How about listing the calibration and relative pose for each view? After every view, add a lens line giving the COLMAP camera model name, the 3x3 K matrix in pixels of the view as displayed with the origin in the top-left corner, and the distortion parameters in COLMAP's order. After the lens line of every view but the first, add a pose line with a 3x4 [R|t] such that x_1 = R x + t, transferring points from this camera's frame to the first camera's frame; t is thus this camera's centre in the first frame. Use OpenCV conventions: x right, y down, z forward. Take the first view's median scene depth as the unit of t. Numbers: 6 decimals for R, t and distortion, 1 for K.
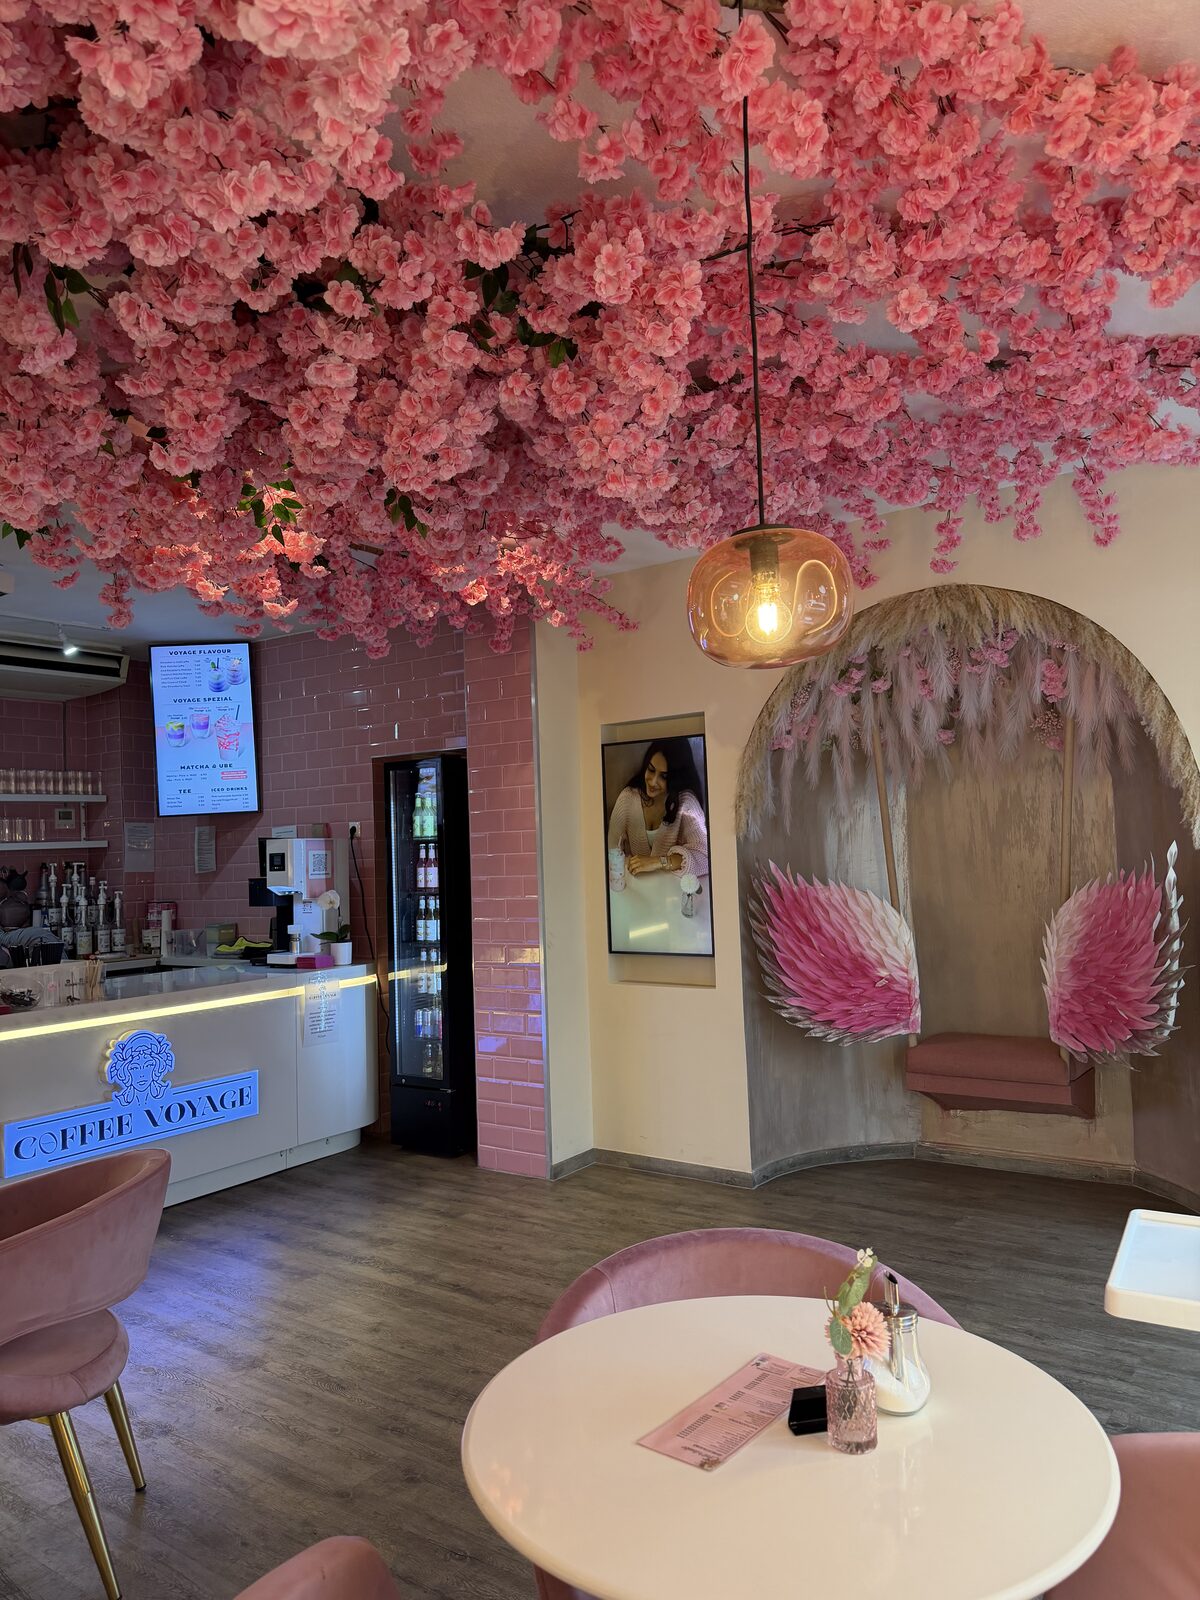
lens RADIAL K [[1139.6, 0, 596.4], [0, 1139.6, 807.8], [0, 0, 1]] dist [0.109914, -0.148924]
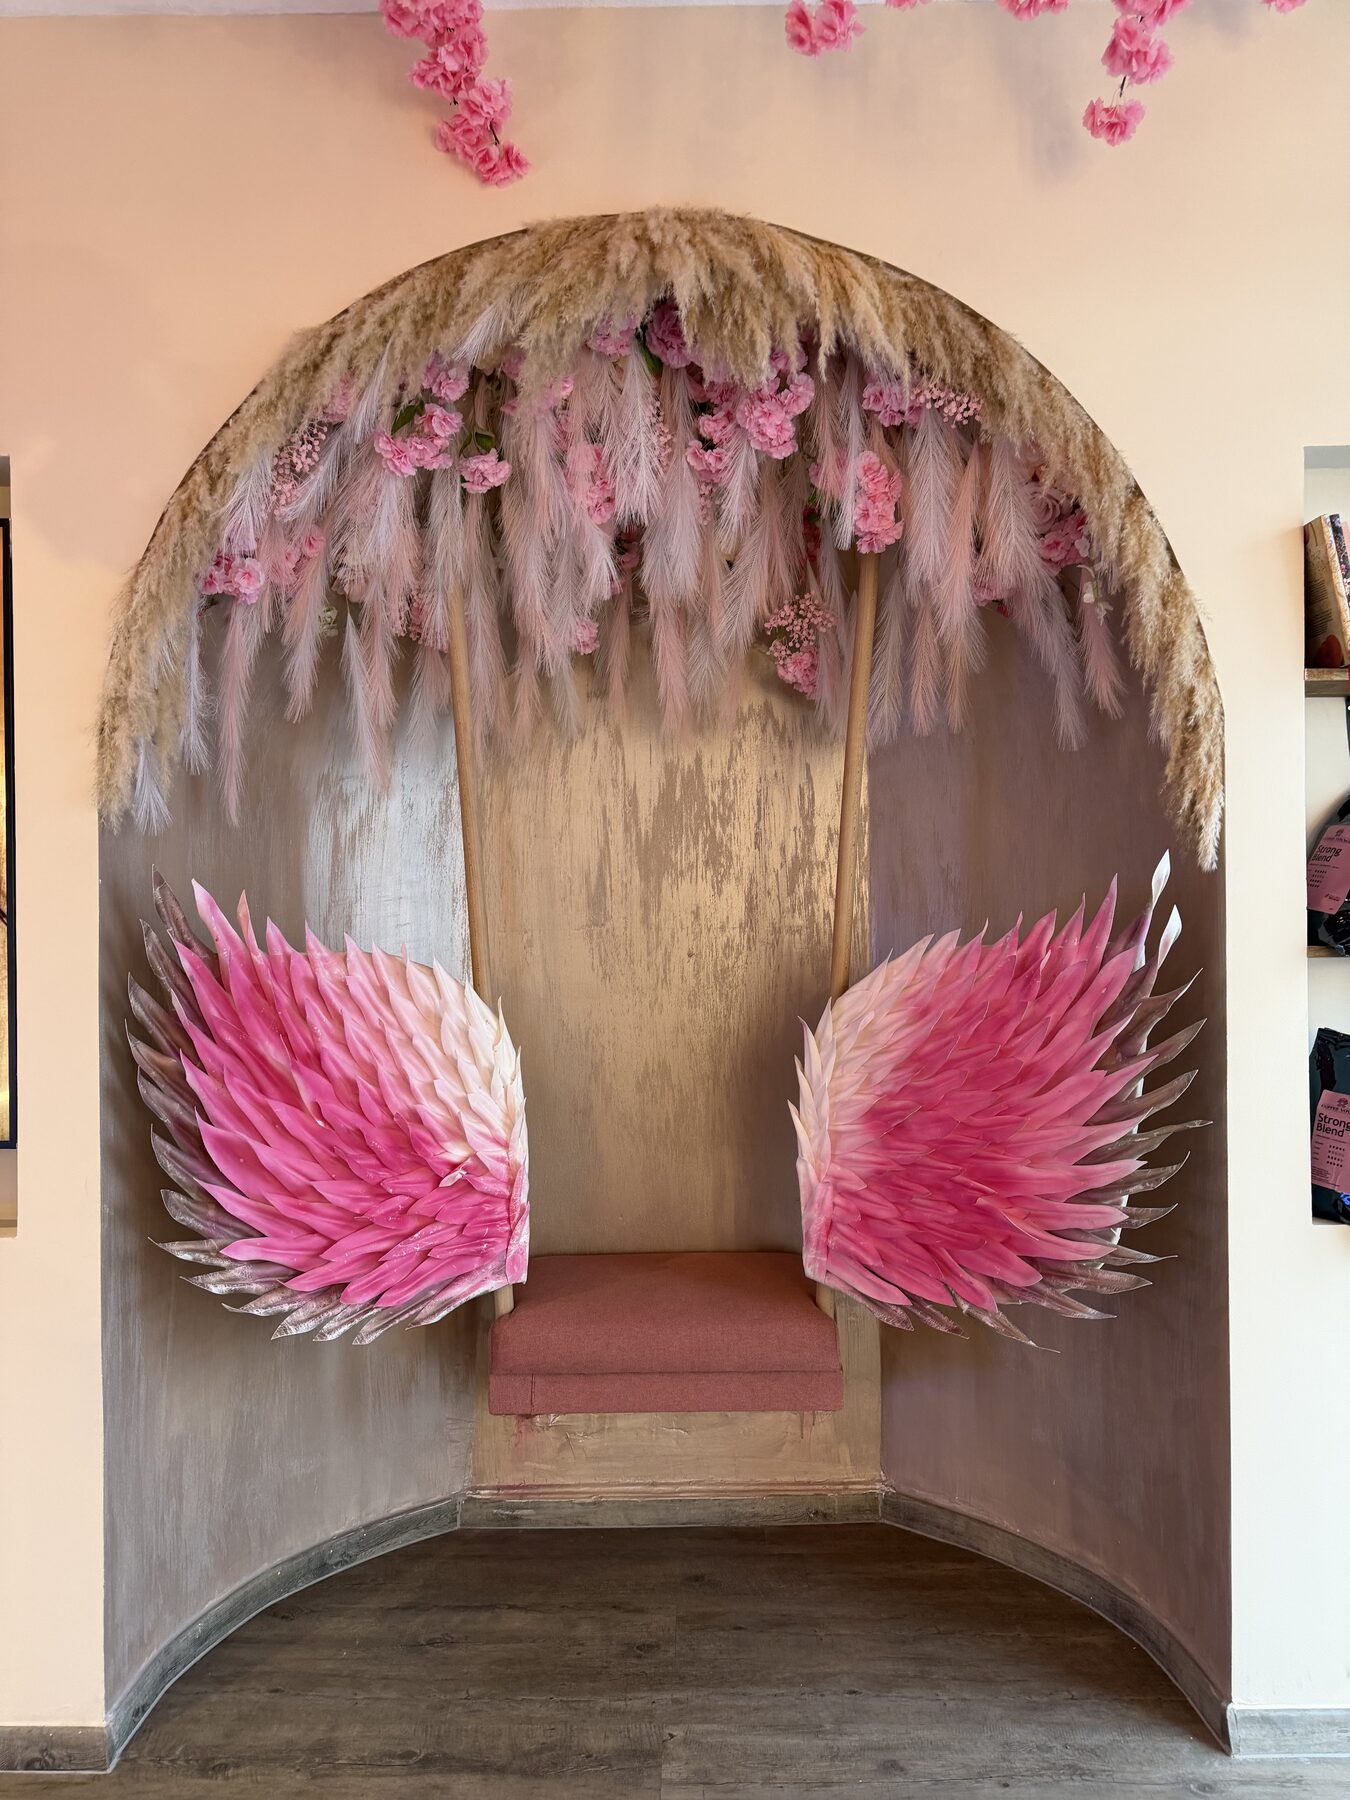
lens RADIAL K [[1282.1, 0, 671.0], [0, 1282.1, 908.8], [0, 0, 1]] dist [0.109914, -0.148924]
pose [[0.816341, 0.027416, 0.576919, 0.033609], [-0.040253, 0.999145, 0.009477, 0.044151], [-0.576166, -0.030960, 0.816746, 0.561229]]
